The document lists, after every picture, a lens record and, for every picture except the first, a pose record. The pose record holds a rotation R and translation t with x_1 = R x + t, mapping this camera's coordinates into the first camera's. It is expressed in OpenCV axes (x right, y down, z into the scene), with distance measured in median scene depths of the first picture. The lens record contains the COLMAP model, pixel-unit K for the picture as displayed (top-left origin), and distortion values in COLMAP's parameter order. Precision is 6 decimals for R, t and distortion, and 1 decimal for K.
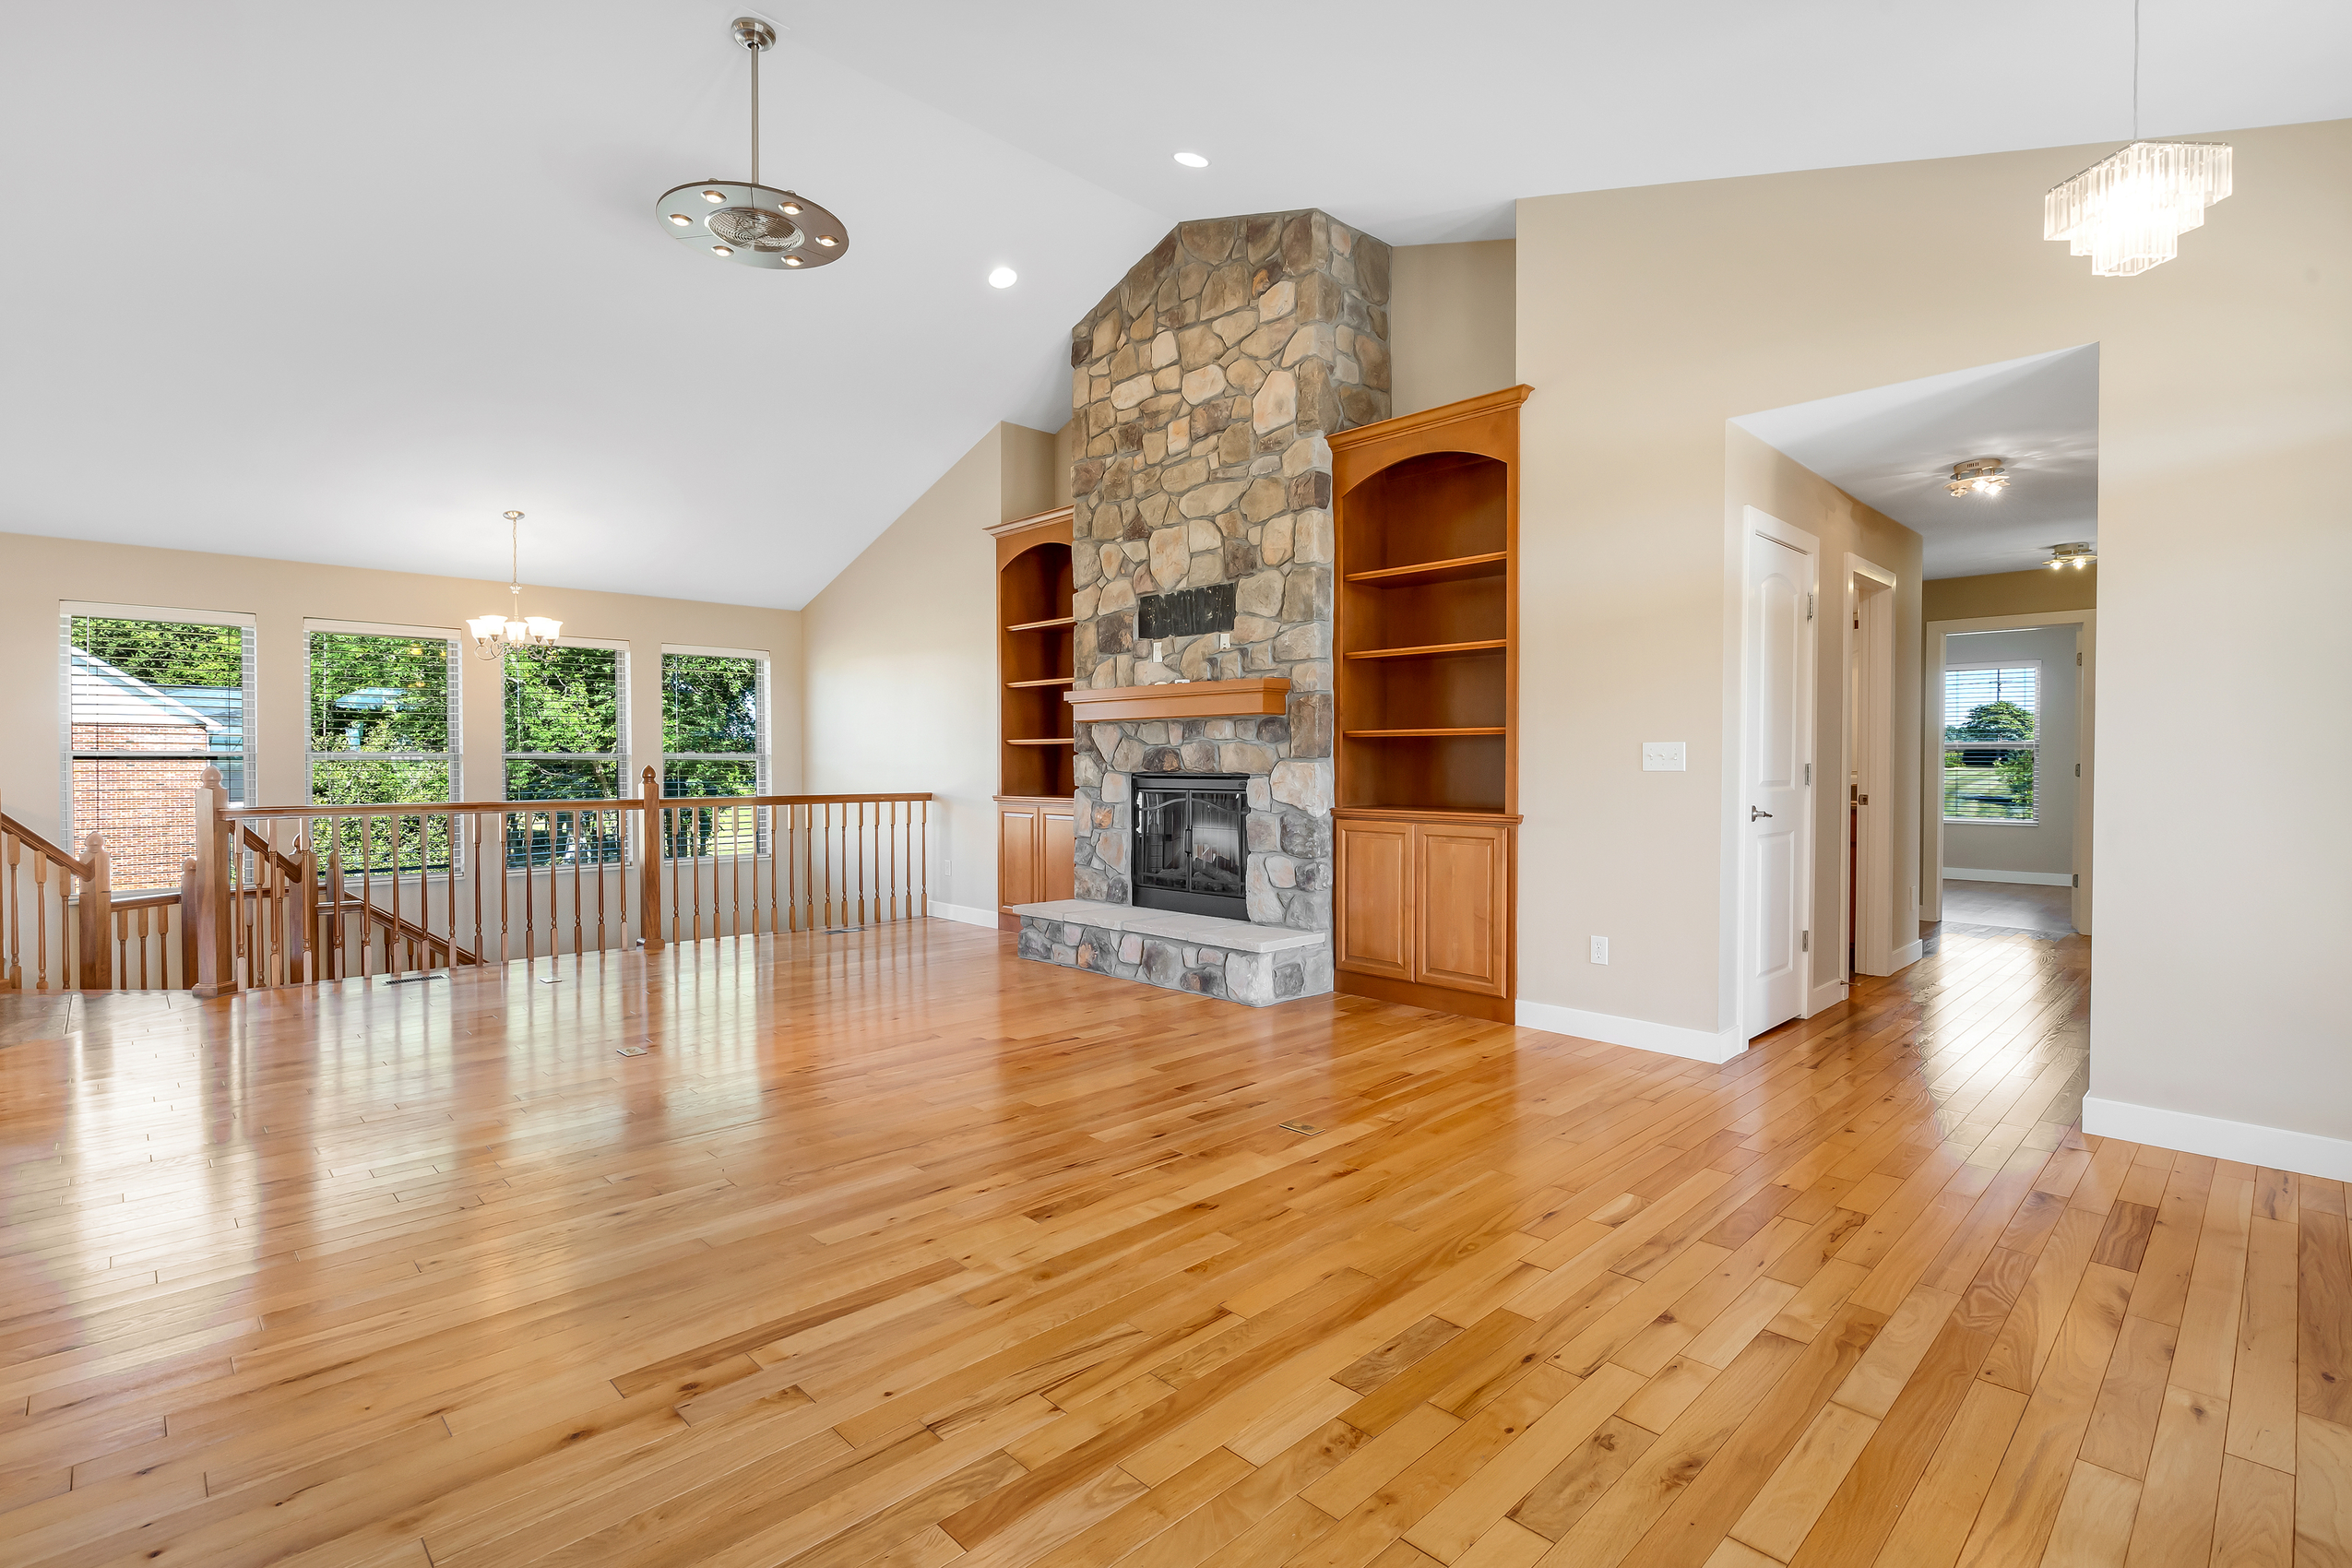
lens RADIAL K [[1078.3, 0, 1163.3], [0, 1078.3, 775.6], [0, 0, 1]] dist [-0.005809, -0.000288]
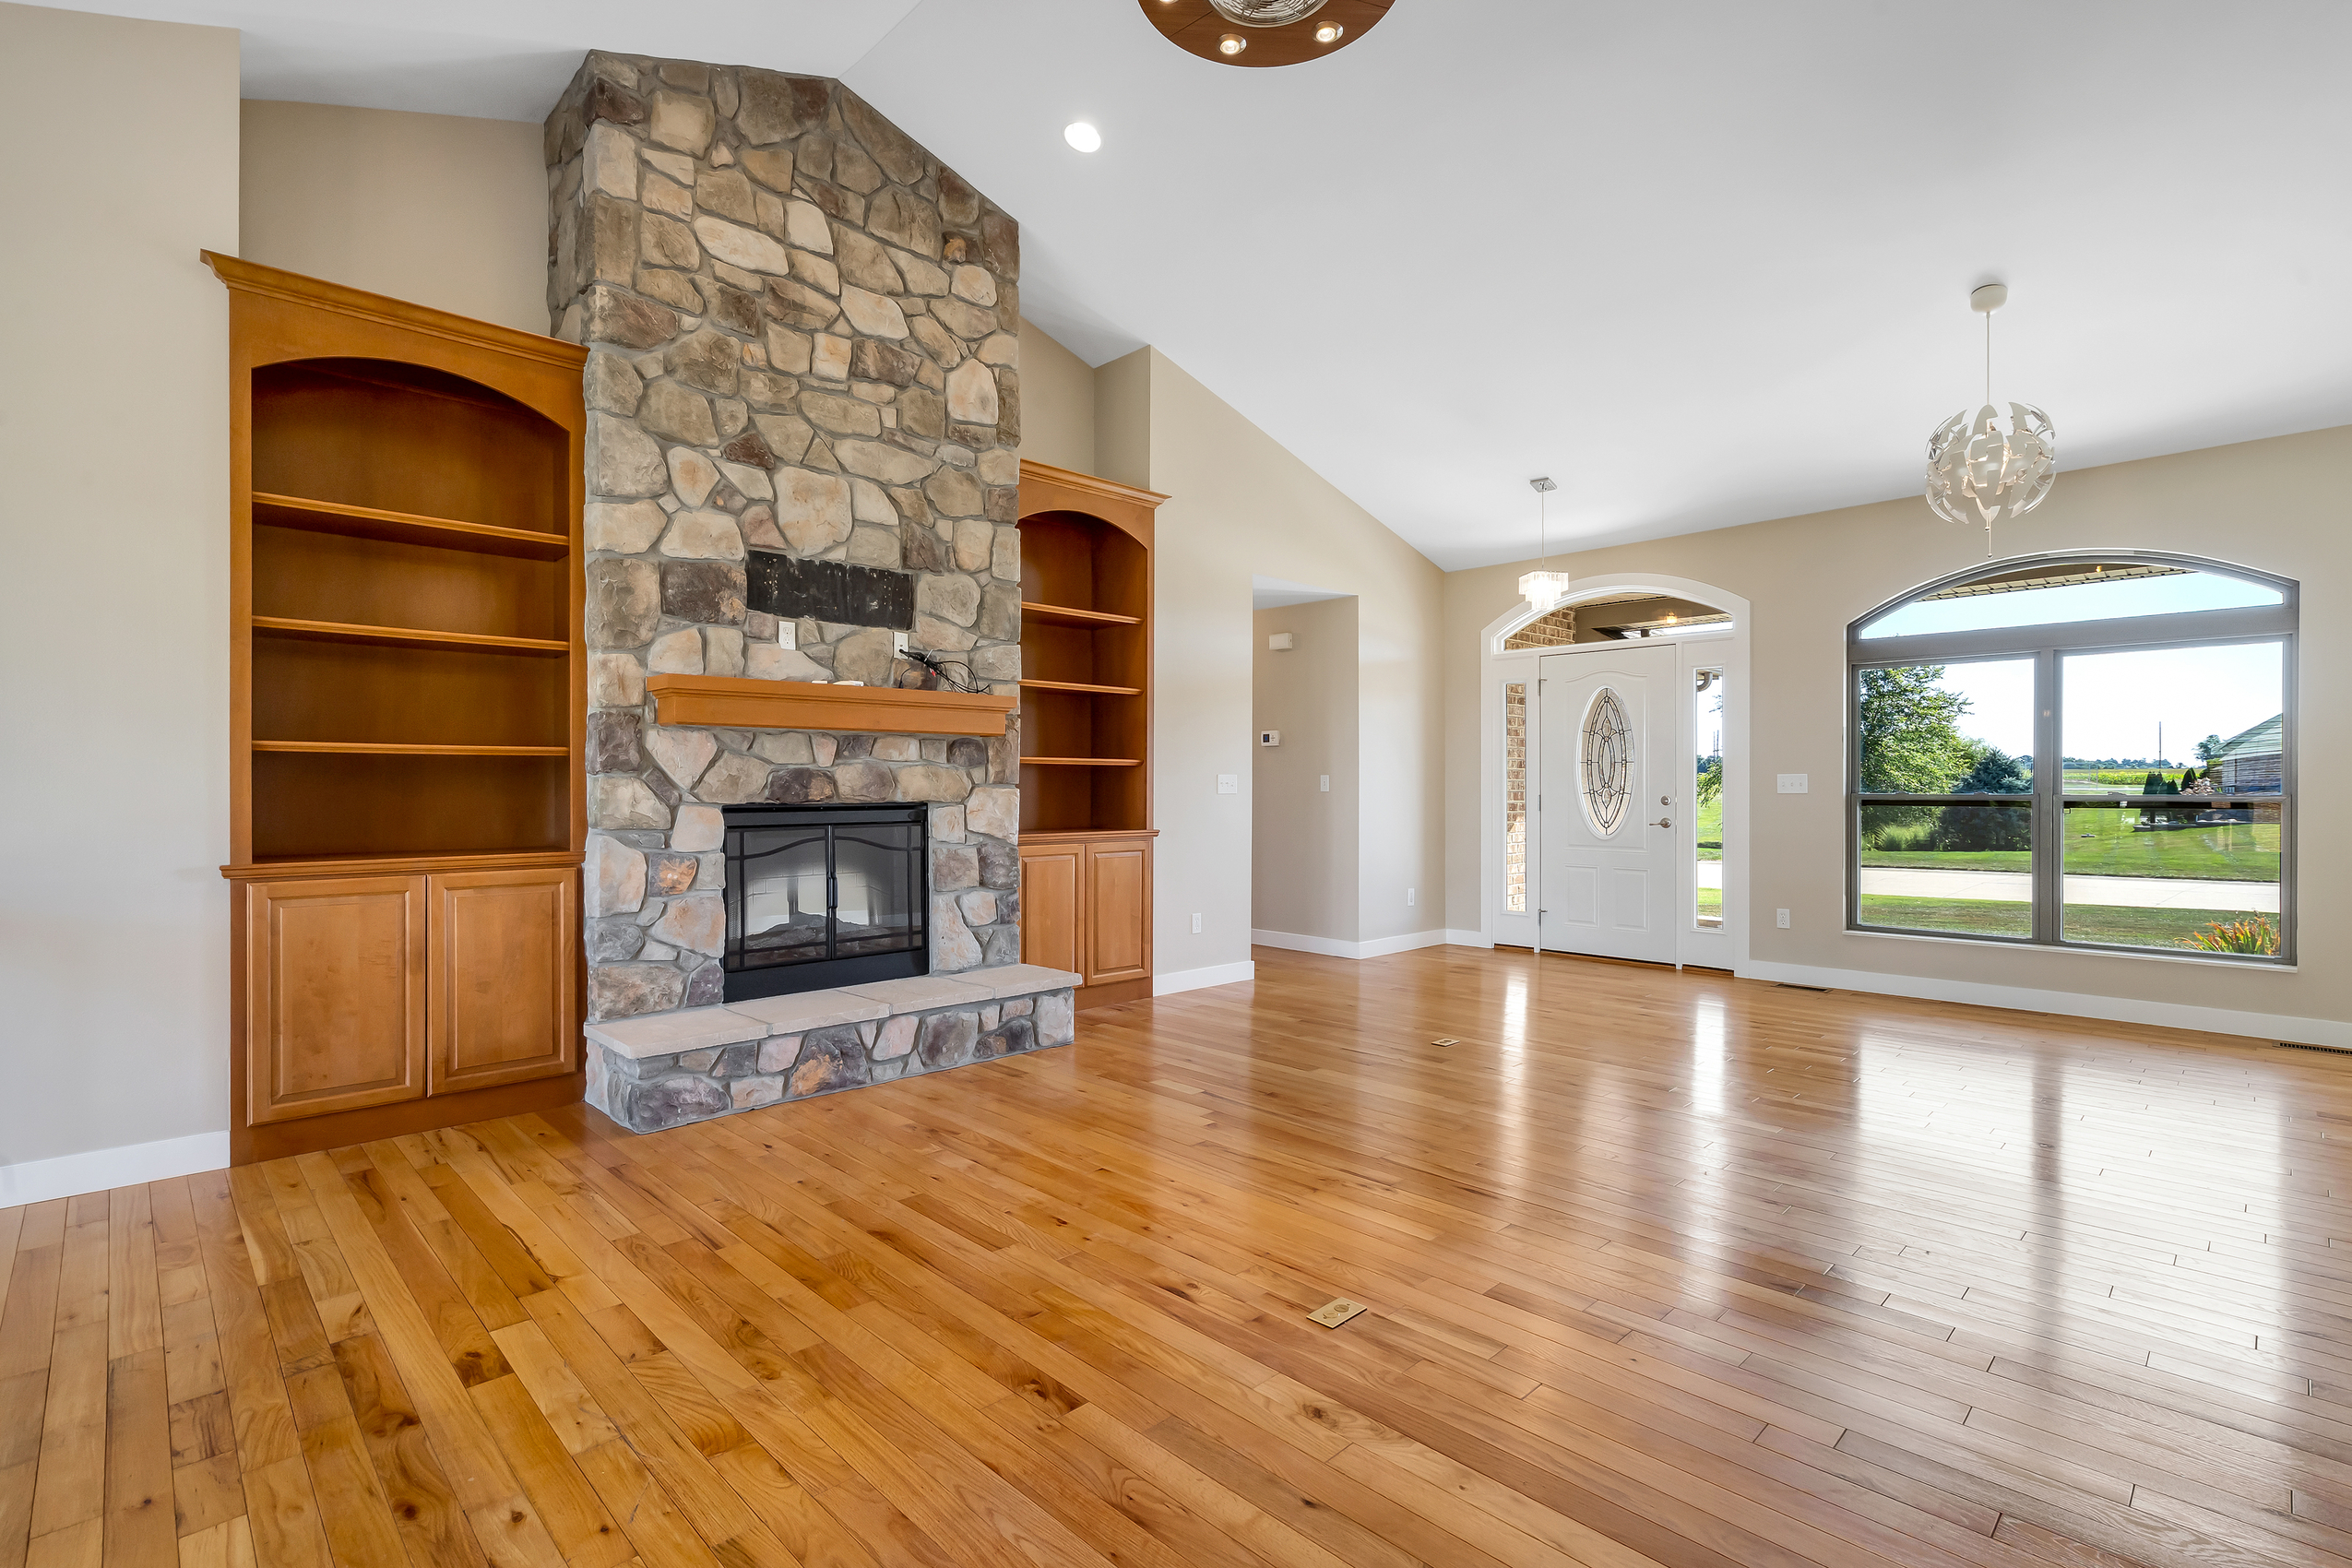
lens RADIAL K [[1078.3, 0, 1169.3], [0, 1078.3, 789.6], [0, 0, 1]] dist [-0.005809, -0.000288]
pose [[0.007849, -0.000882, 0.999969, -0.760954], [0.015171, 0.999885, 0.000763, -0.009230], [-0.999854, 0.015165, 0.007862, 0.785406]]
